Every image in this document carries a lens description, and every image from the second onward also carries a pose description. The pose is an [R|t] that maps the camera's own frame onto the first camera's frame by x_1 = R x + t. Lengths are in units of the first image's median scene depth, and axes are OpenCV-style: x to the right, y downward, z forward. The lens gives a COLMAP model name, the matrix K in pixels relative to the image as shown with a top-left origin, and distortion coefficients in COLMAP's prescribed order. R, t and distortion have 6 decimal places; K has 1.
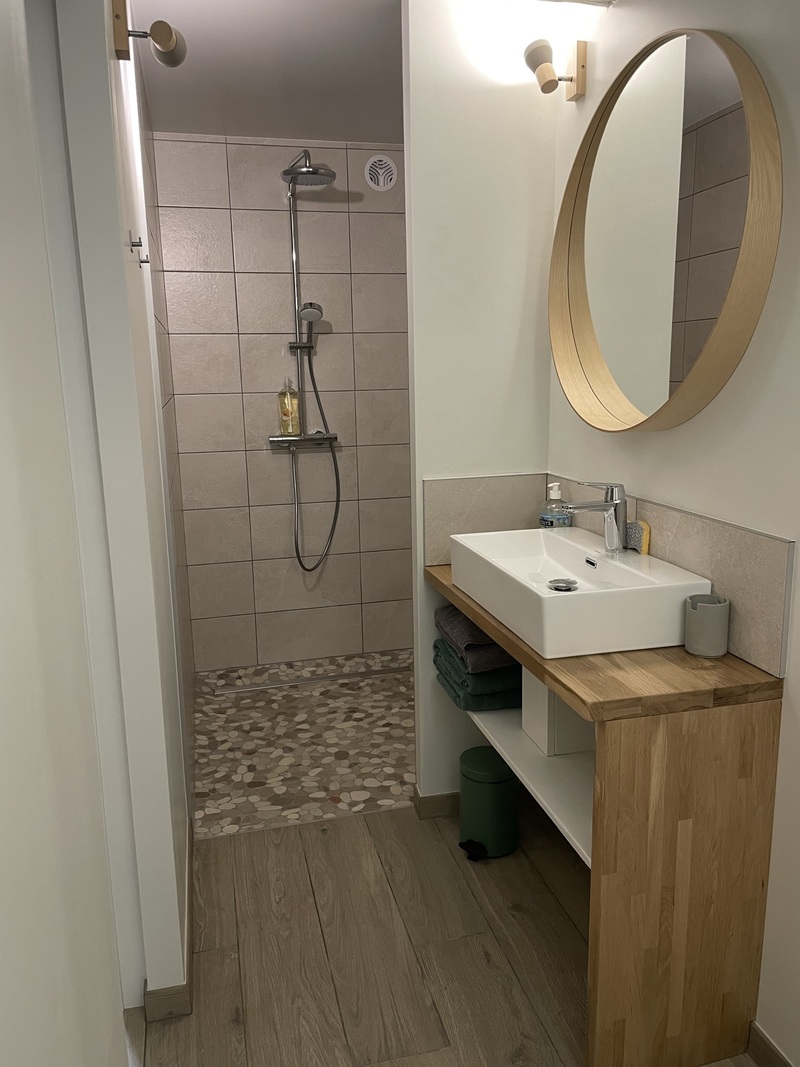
lens RADIAL K [[821.9, 0, 400.6], [0, 821.9, 534.8], [0, 0, 1]] dist [0.059847, -0.061121]
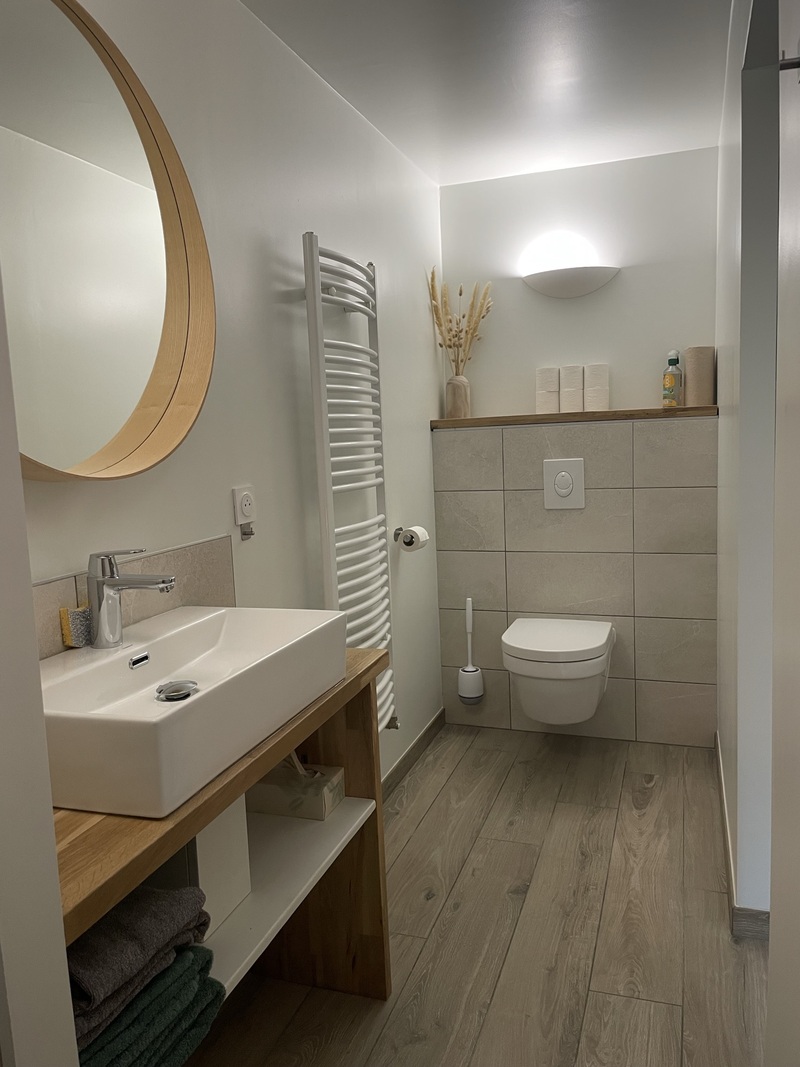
lens RADIAL K [[821.9, 0, 400.0], [0, 821.9, 532.0], [0, 0, 1]] dist [0.059847, -0.061121]
pose [[-0.838971, -0.022481, 0.543711, -0.411741], [0.155444, 0.947615, 0.279039, -0.280914], [-0.521502, 0.318622, -0.791527, 1.667322]]
